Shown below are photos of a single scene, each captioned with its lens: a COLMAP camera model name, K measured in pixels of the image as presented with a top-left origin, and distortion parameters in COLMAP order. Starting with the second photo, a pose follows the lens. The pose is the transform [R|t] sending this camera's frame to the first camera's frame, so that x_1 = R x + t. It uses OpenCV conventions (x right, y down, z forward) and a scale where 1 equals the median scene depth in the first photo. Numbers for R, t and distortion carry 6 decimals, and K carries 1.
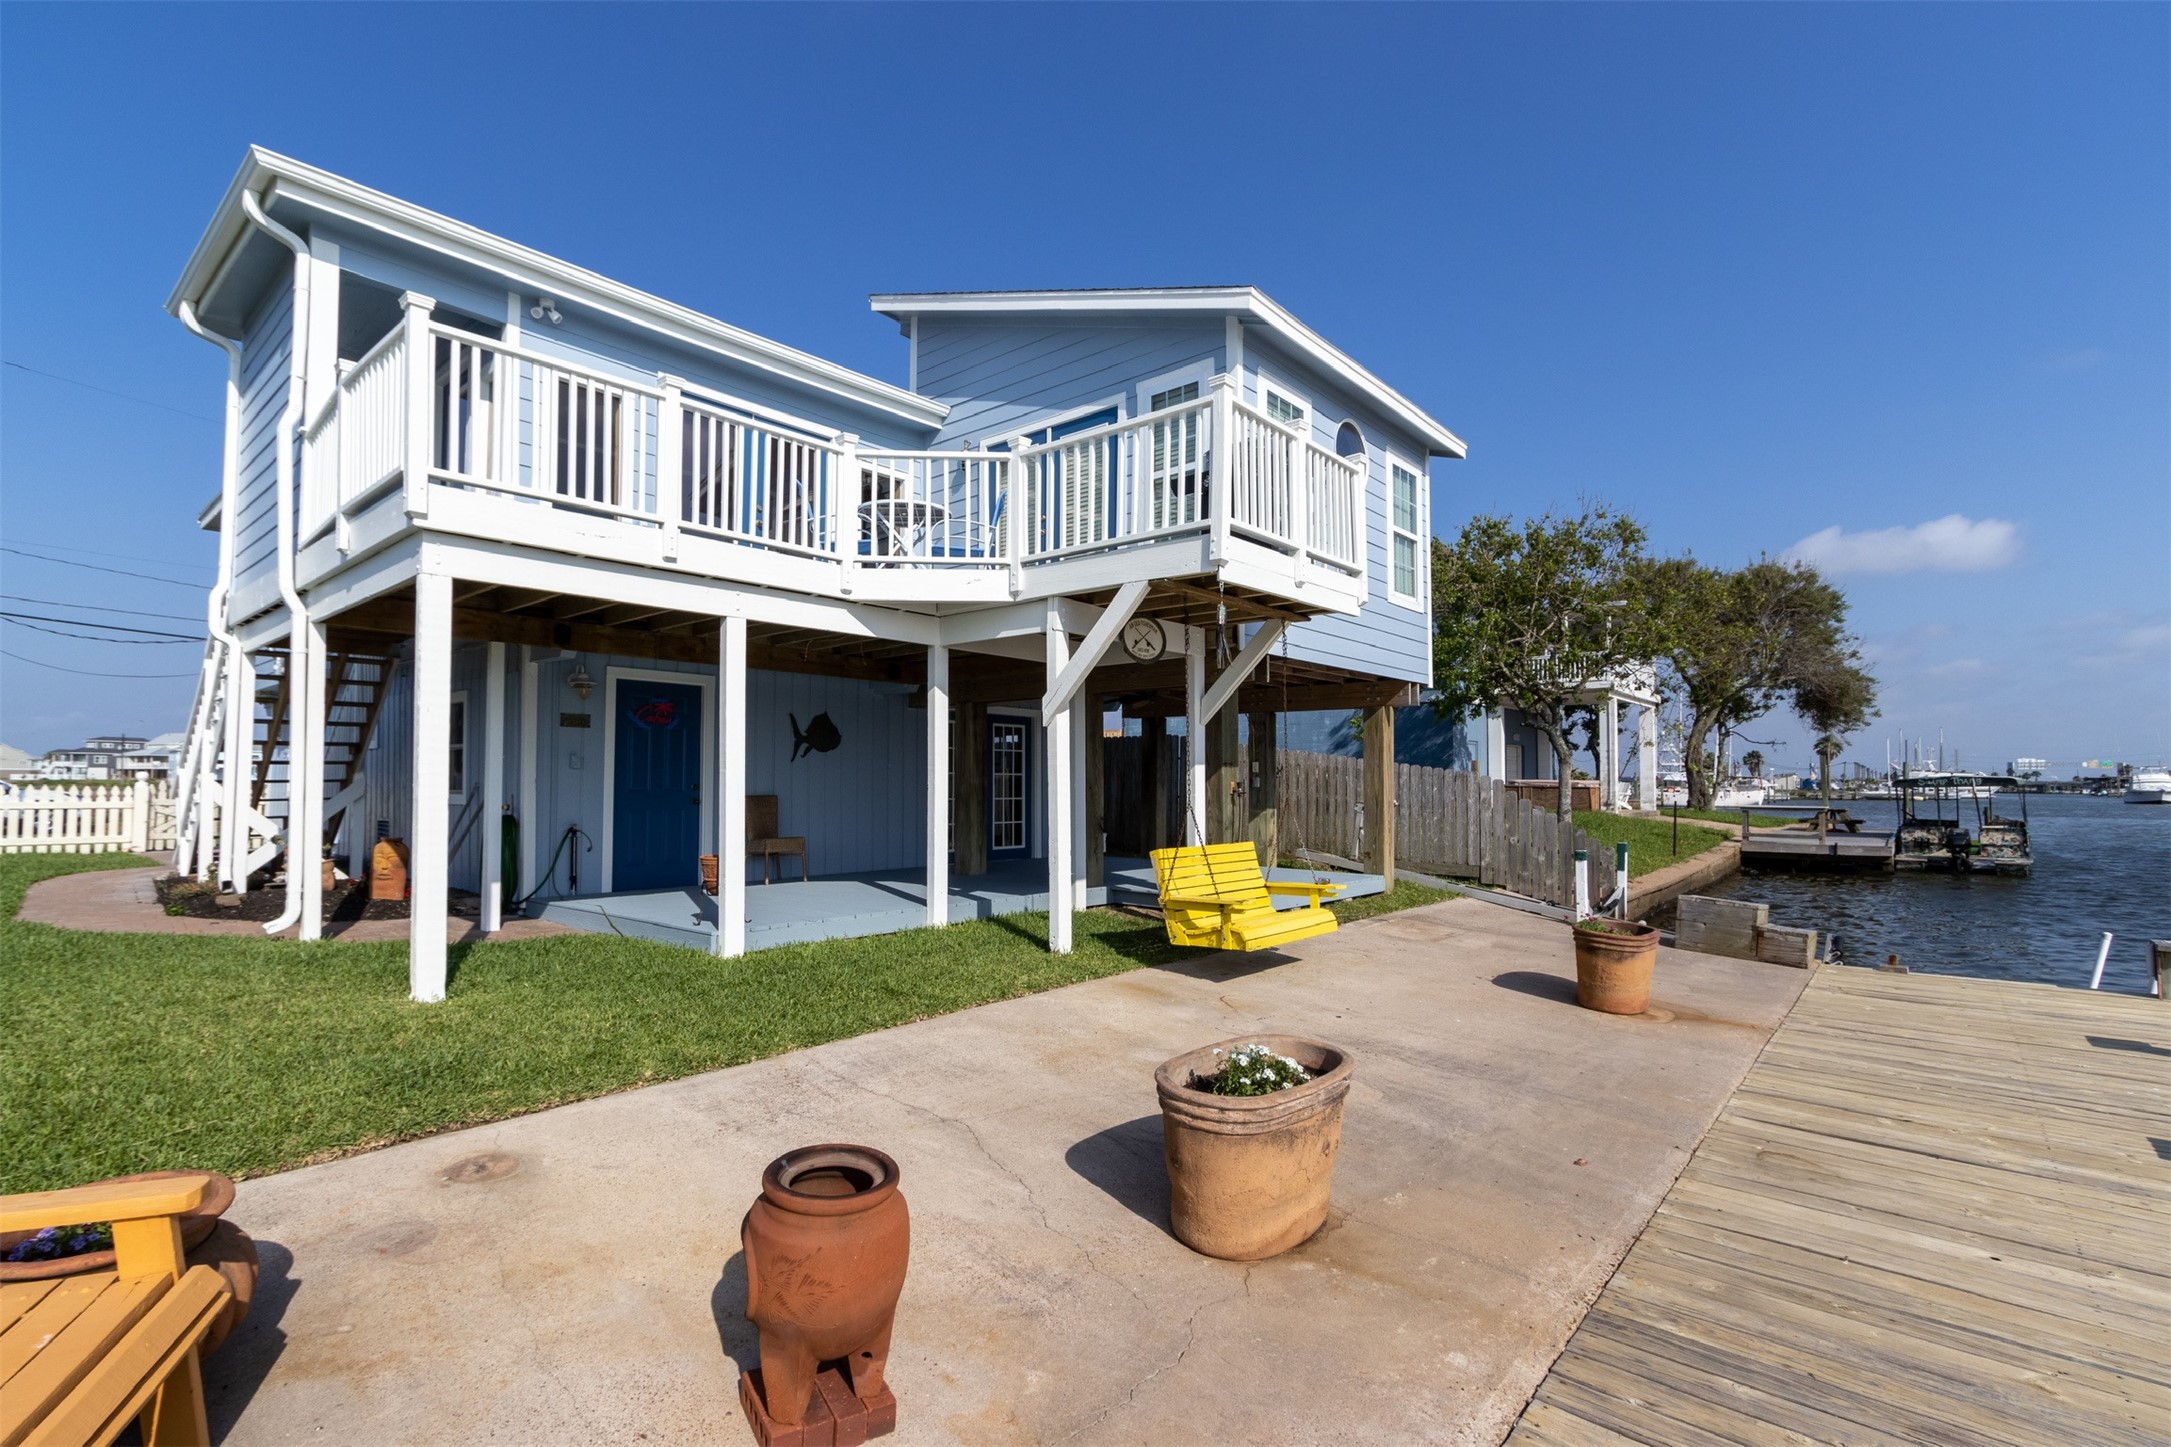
lens RADIAL K [[1003.4, 0, 1054.0], [0, 1003.4, 772.8], [0, 0, 1]] dist [0.000960, 0.000339]
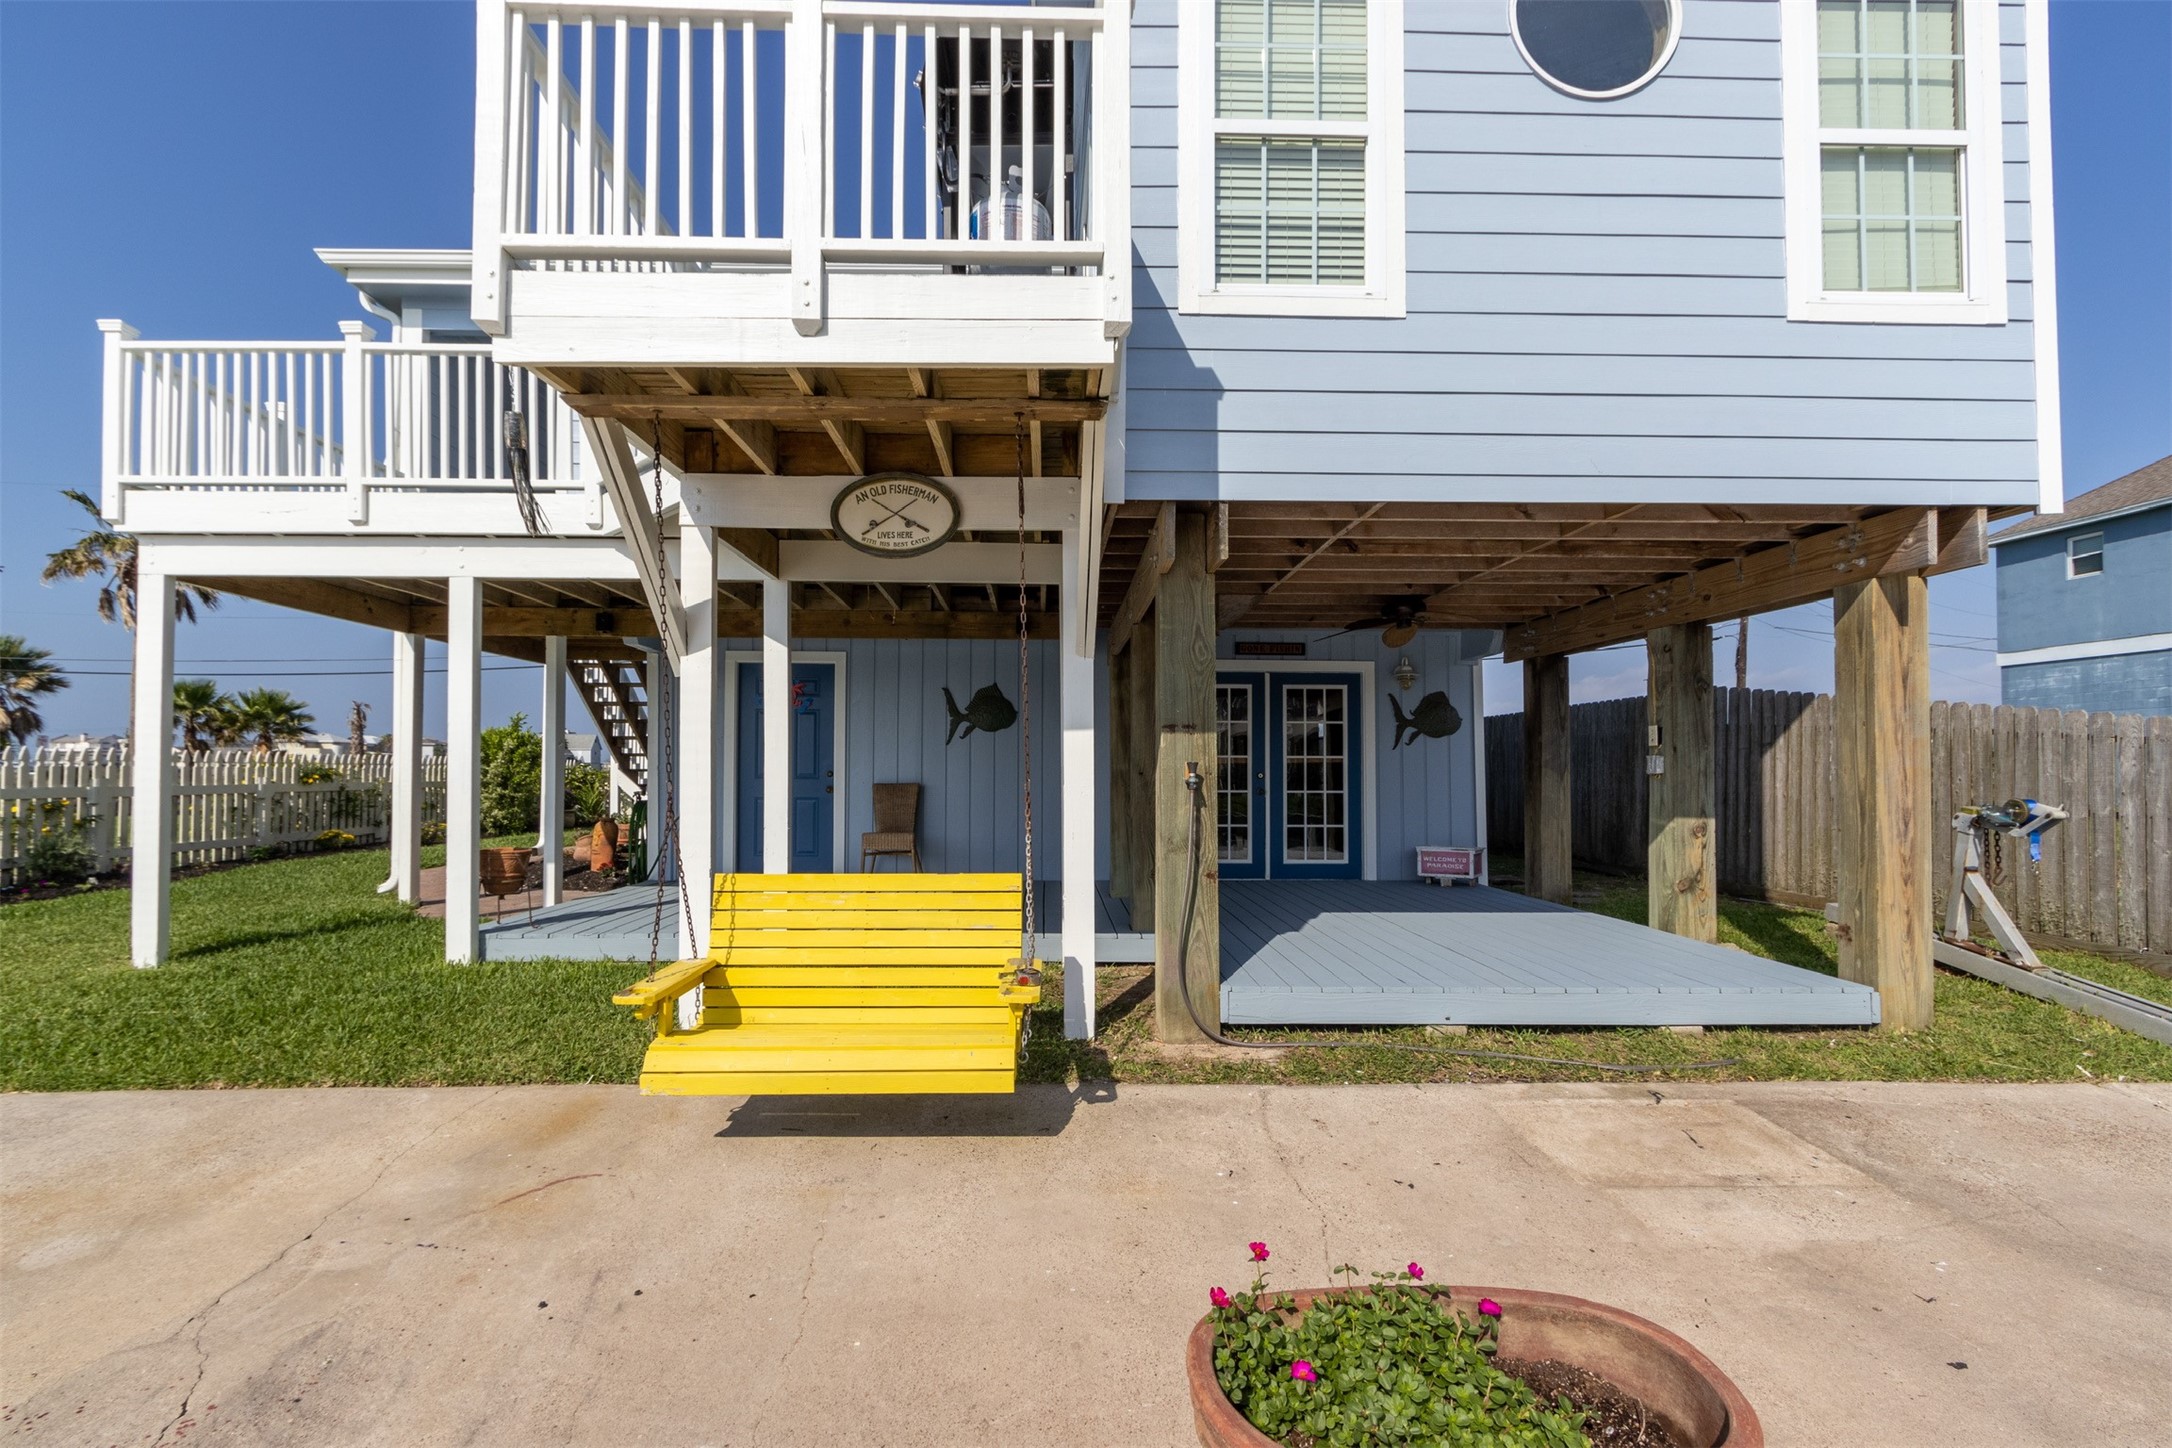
lens RADIAL K [[1003.9, 0, 1072.4], [0, 1003.9, 757.6], [0, 0, 1]] dist [0.000960, 0.000339]
pose [[0.676750, -0.012062, -0.736114, 0.602397], [0.005890, 0.999922, -0.010970, 0.013764], [0.736189, 0.003088, 0.676768, 0.704122]]
